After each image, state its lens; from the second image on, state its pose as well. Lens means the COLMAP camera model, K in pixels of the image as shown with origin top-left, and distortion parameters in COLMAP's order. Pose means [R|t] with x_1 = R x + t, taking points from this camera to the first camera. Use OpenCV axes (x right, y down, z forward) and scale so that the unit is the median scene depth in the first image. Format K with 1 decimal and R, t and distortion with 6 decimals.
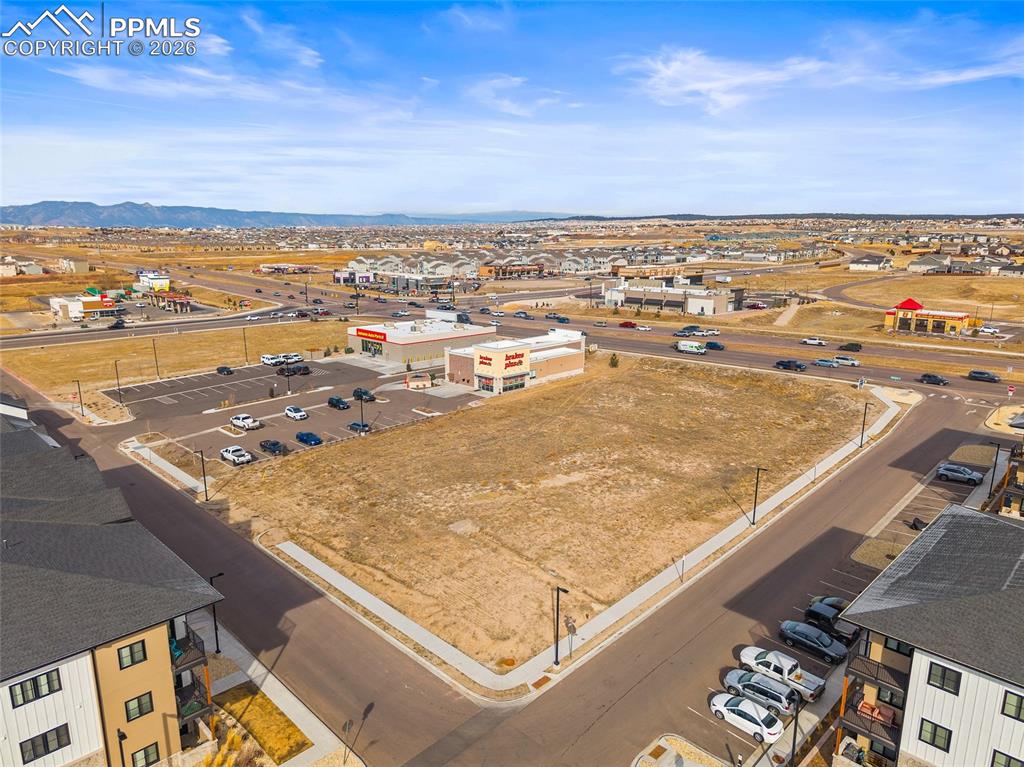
lens RADIAL K [[688.2, 0, 507.9], [0, 688.2, 388.7], [0, 0, 1]] dist [0.053958, -0.074454]
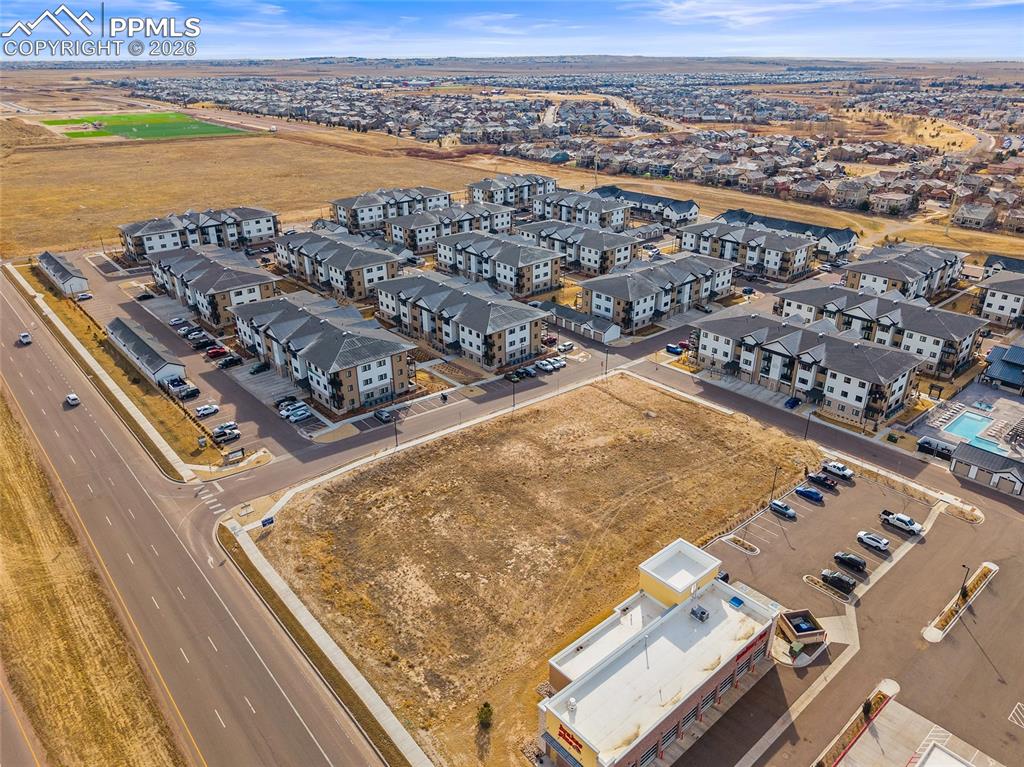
lens RADIAL K [[691.9, 0, 509.0], [0, 691.9, 397.8], [0, 0, 1]] dist [0.058993, -0.088434]
pose [[-0.997491, -0.027897, 0.065061, 0.169677], [0.019696, 0.773418, 0.633590, -0.881350], [-0.067995, 0.633282, -0.770929, 1.960759]]
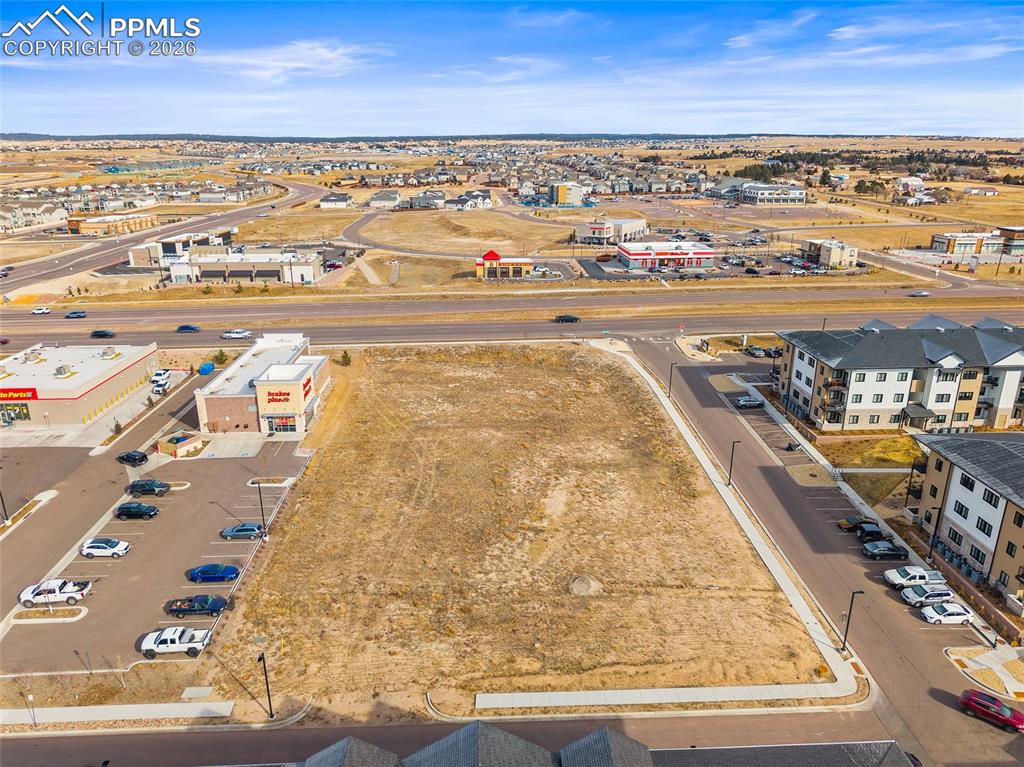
lens RADIAL K [[708.6, 0, 515.6], [0, 708.6, 385.5], [0, 0, 1]] dist [0.051528, -0.068791]
pose [[0.670857, -0.235933, 0.703055, -0.577551], [0.169066, 0.971734, 0.164774, -0.193515], [-0.722057, 0.008323, 0.691783, 0.279113]]
